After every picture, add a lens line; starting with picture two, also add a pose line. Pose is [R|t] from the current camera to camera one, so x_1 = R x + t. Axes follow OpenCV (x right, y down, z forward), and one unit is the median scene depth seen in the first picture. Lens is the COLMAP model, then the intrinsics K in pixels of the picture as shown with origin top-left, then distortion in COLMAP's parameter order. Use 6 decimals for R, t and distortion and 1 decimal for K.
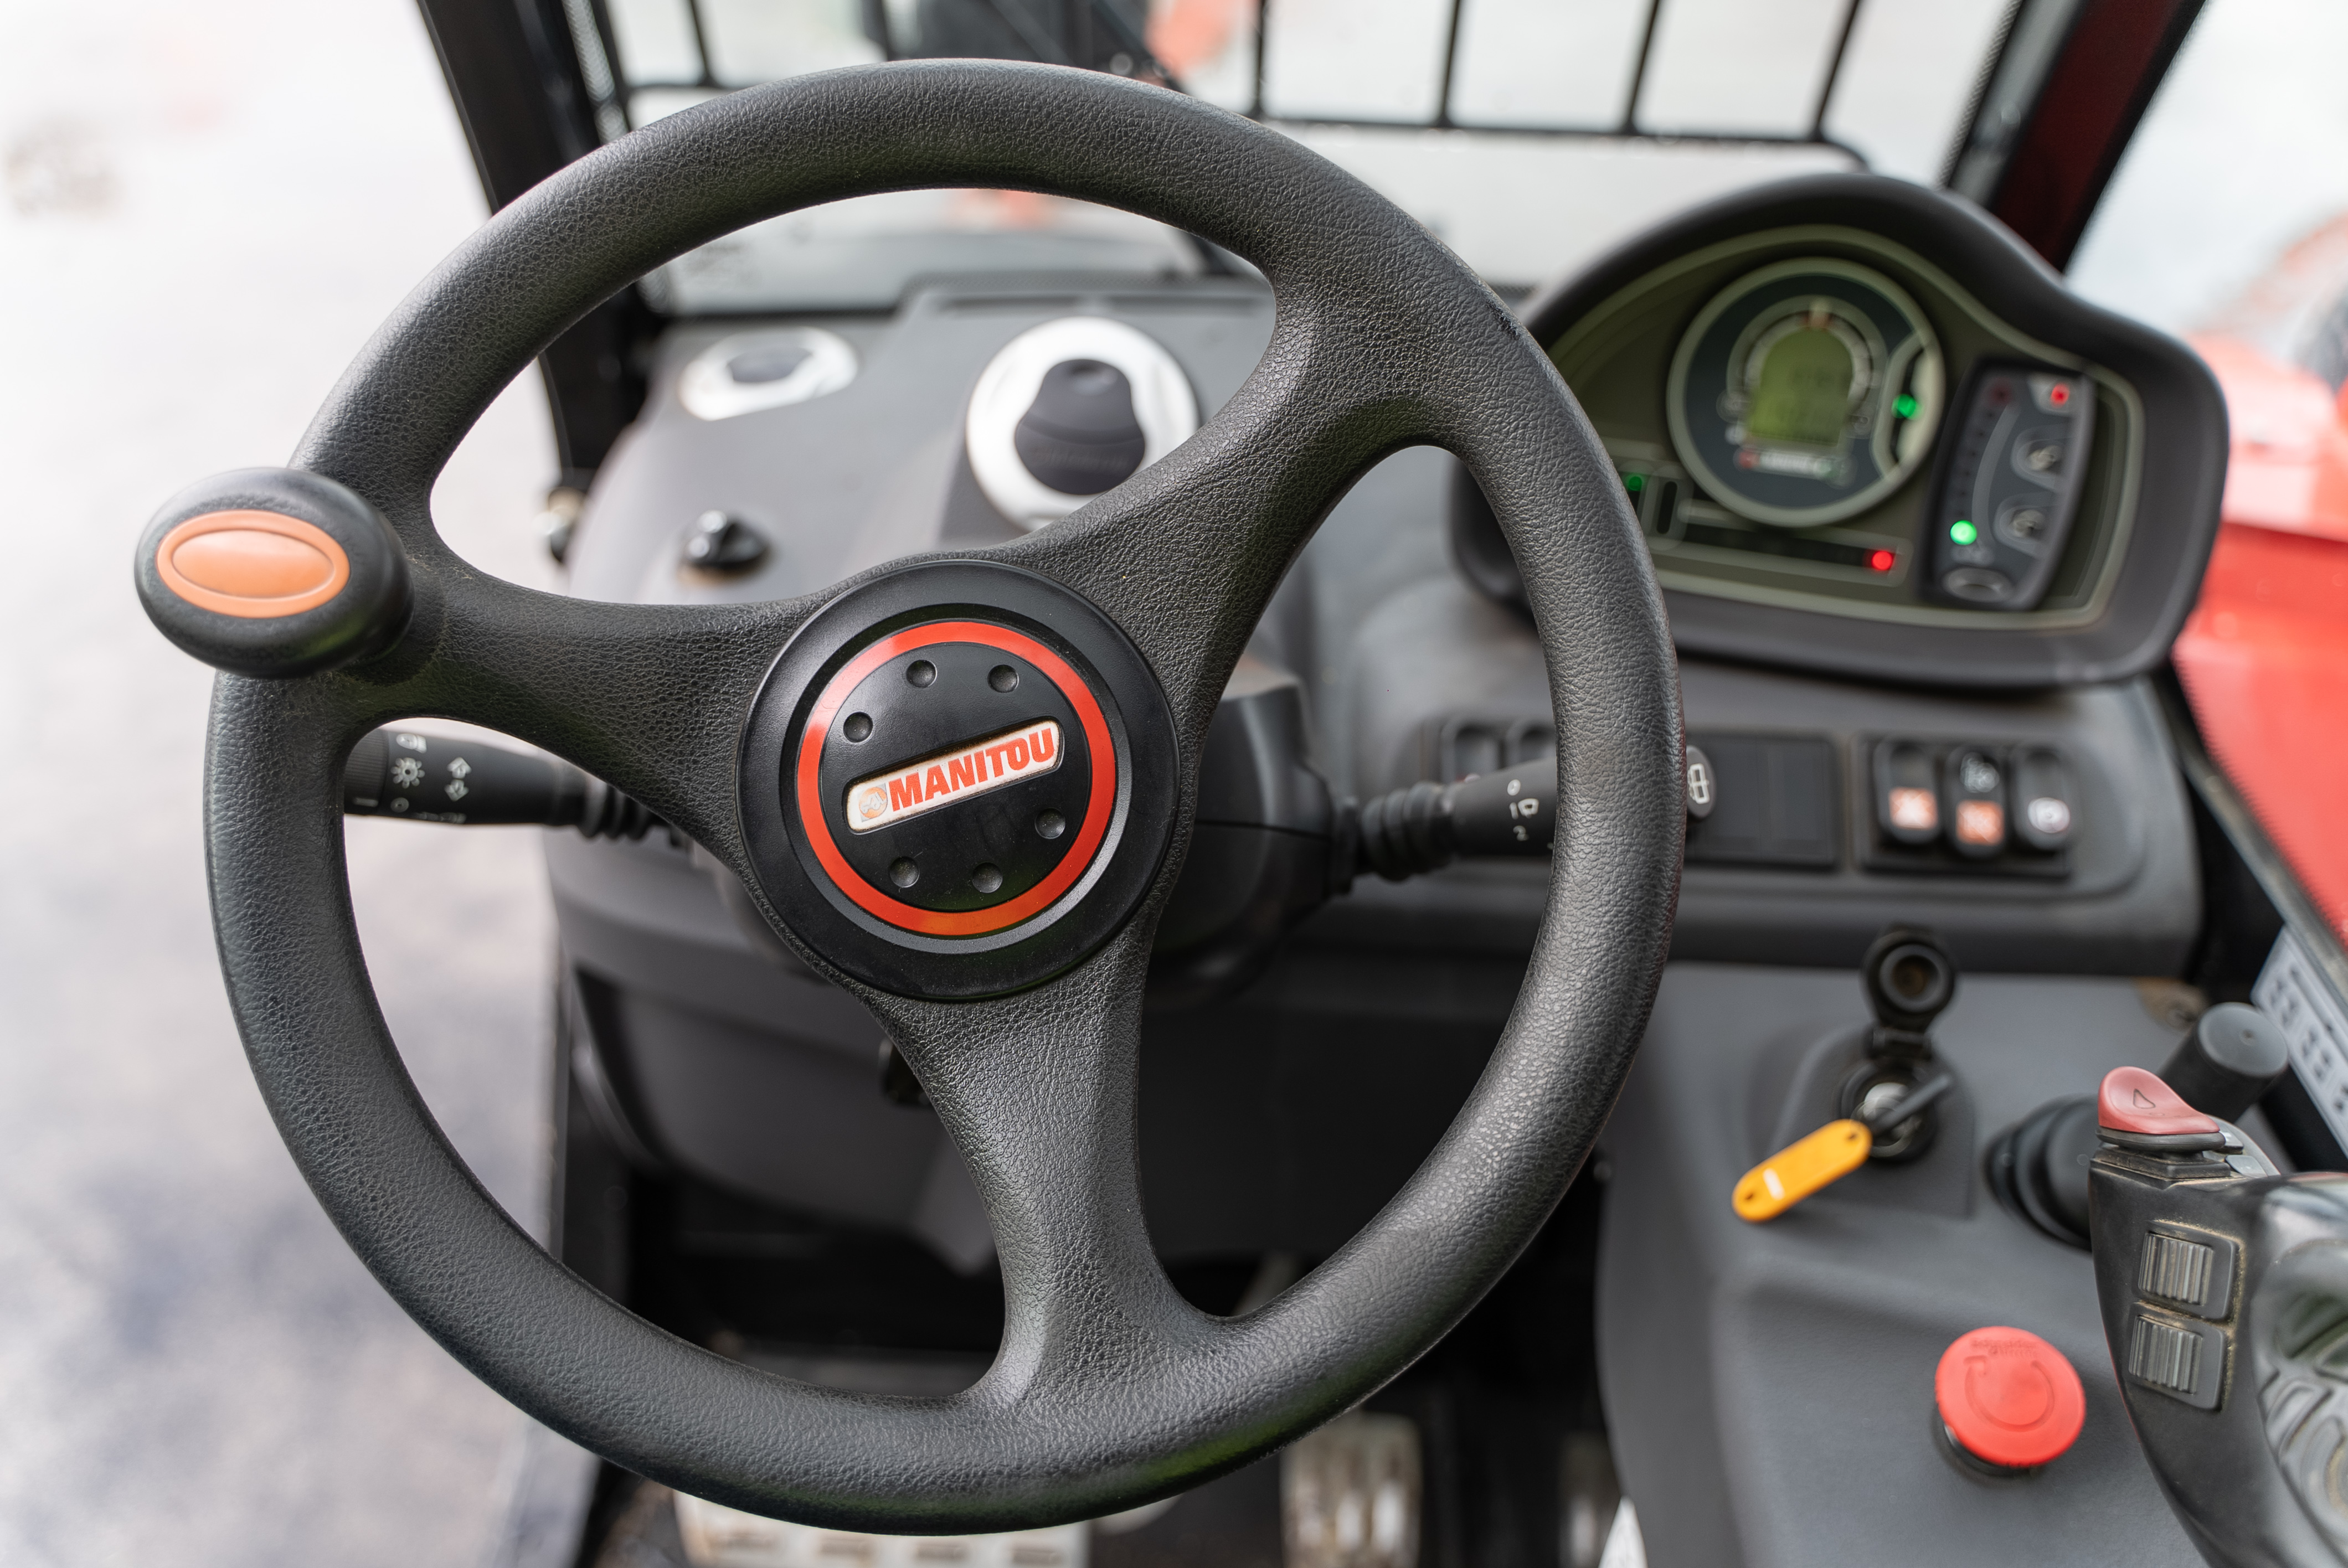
lens RADIAL K [[1928.8, 0, 1177.3], [0, 1928.8, 783.8], [0, 0, 1]] dist [0.018843, -0.023880]
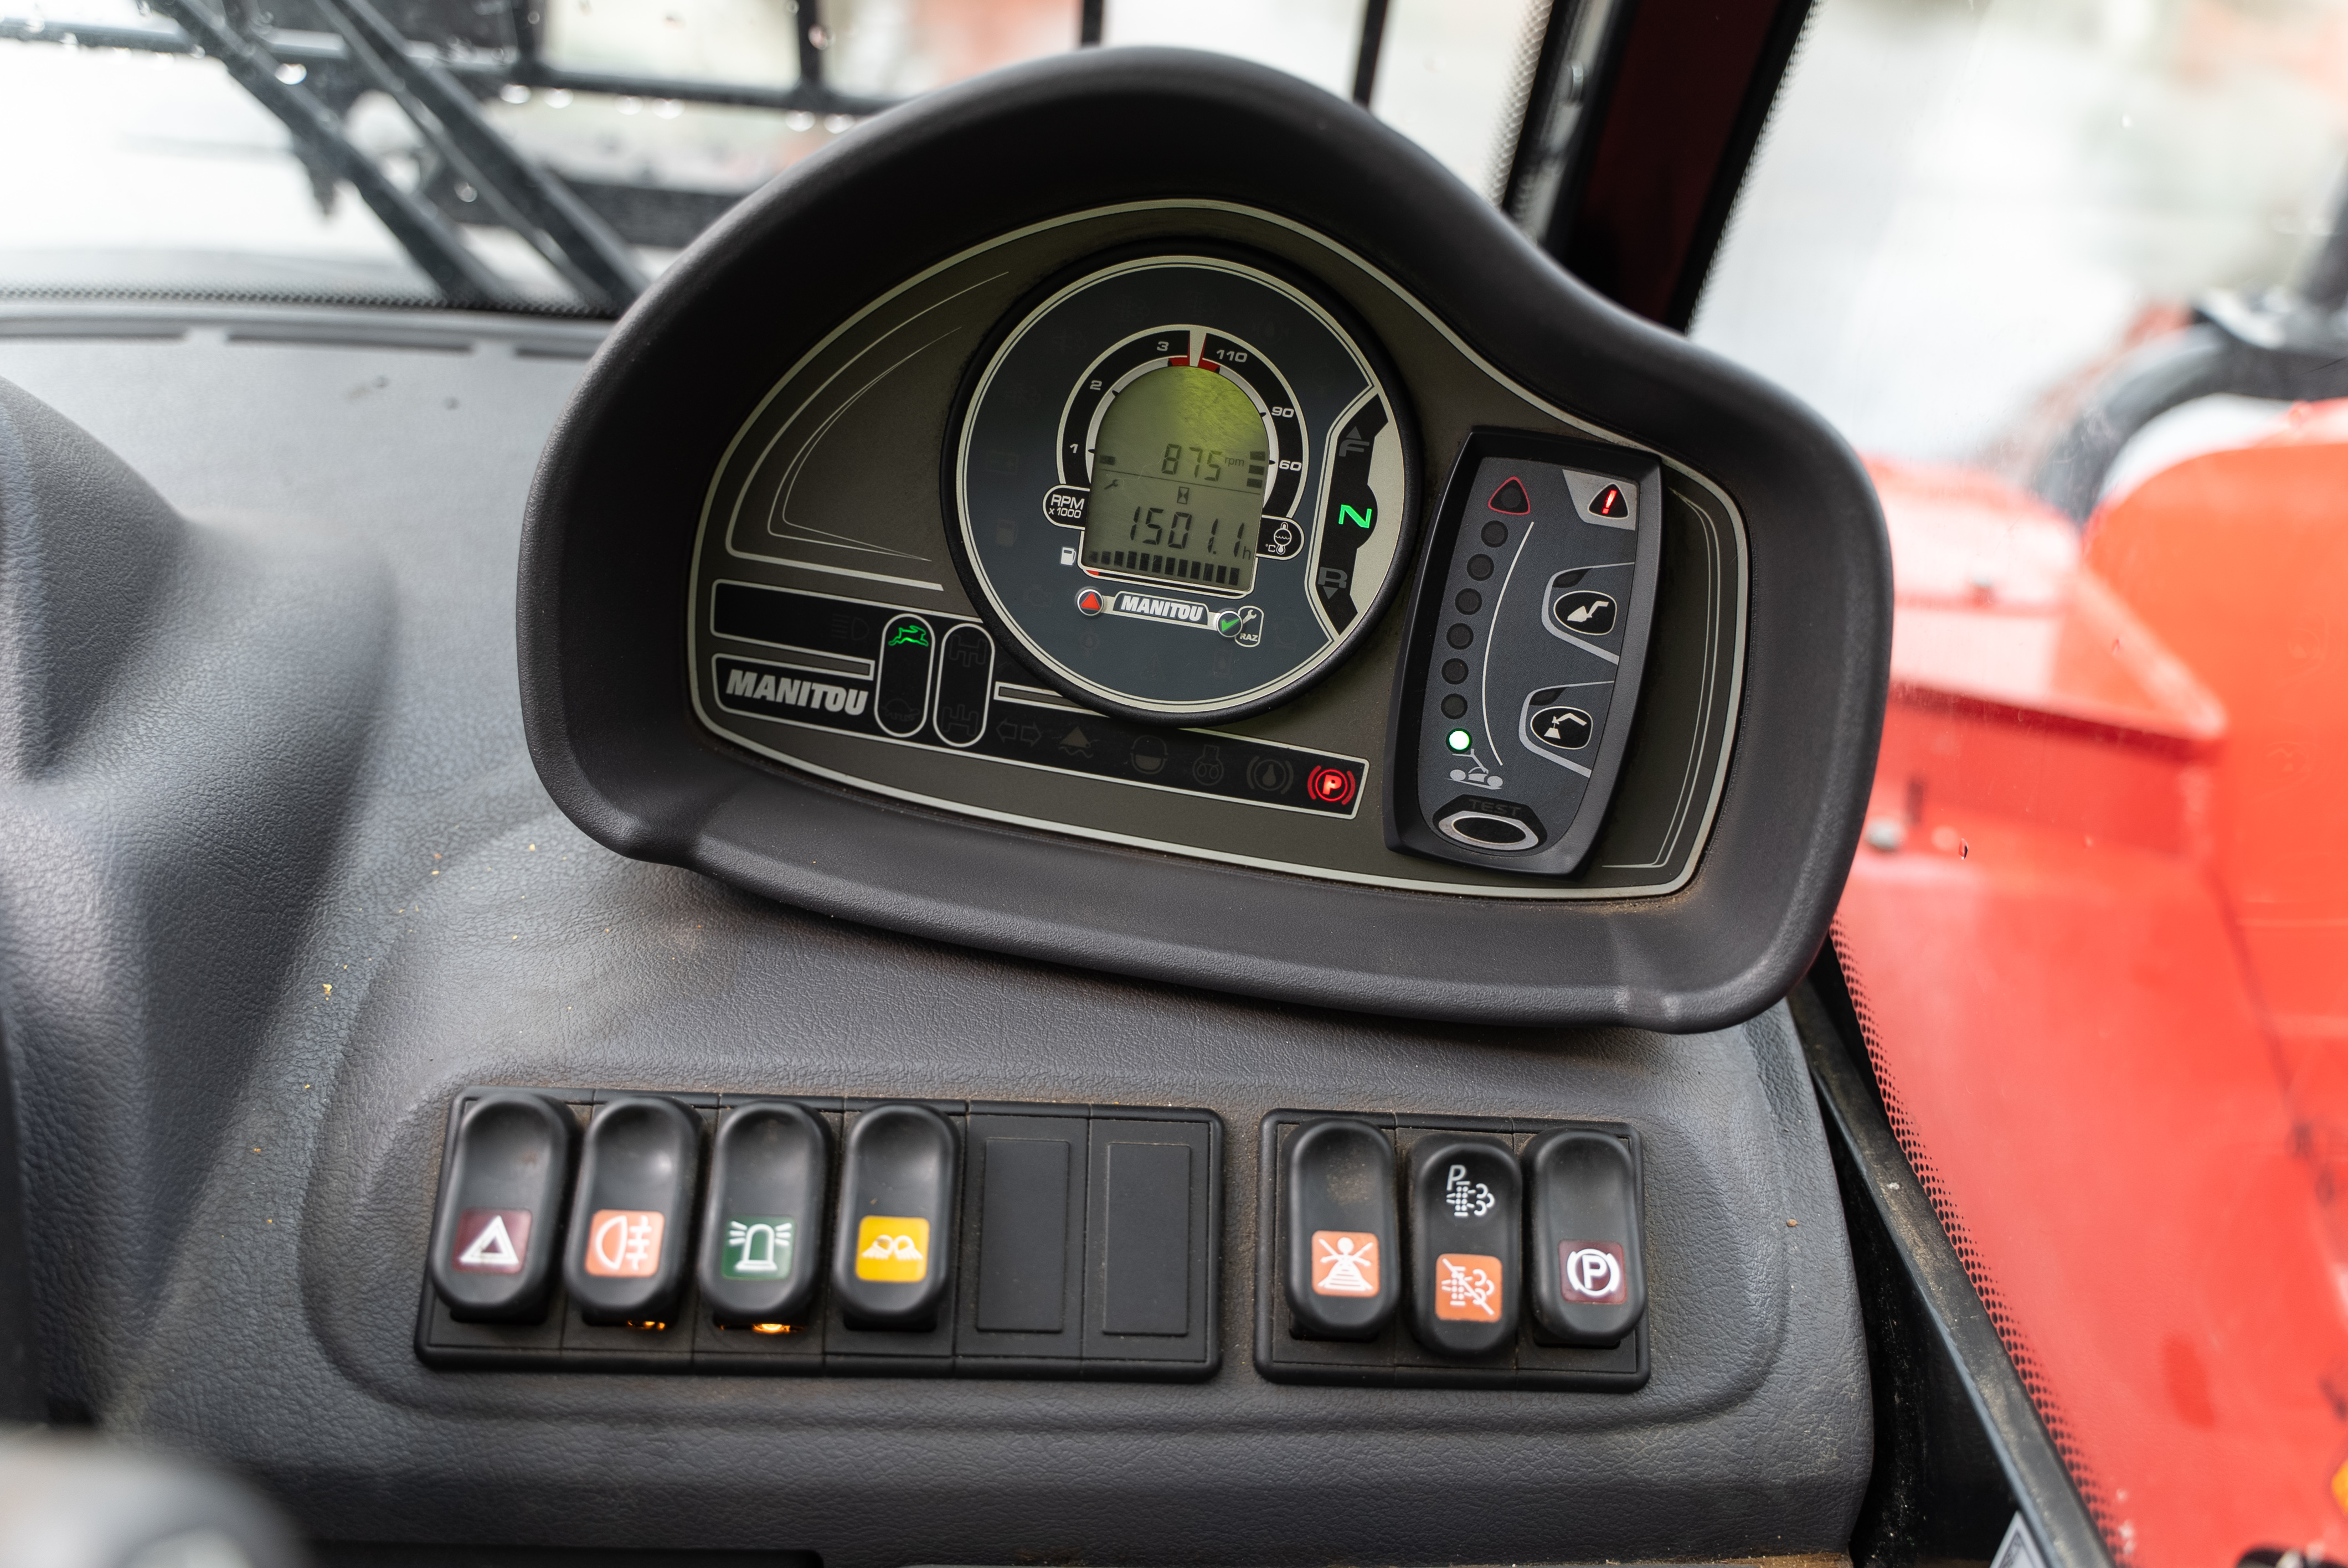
lens RADIAL K [[2004.4, 0, 1188.1], [0, 2004.4, 770.7], [0, 0, 1]] dist [-0.032186, 0.002085]
pose [[0.993019, 0.015385, 0.116947, 0.267340], [-0.003178, 0.994587, -0.103857, -0.062041], [-0.117912, 0.102761, 0.987693, 0.448349]]
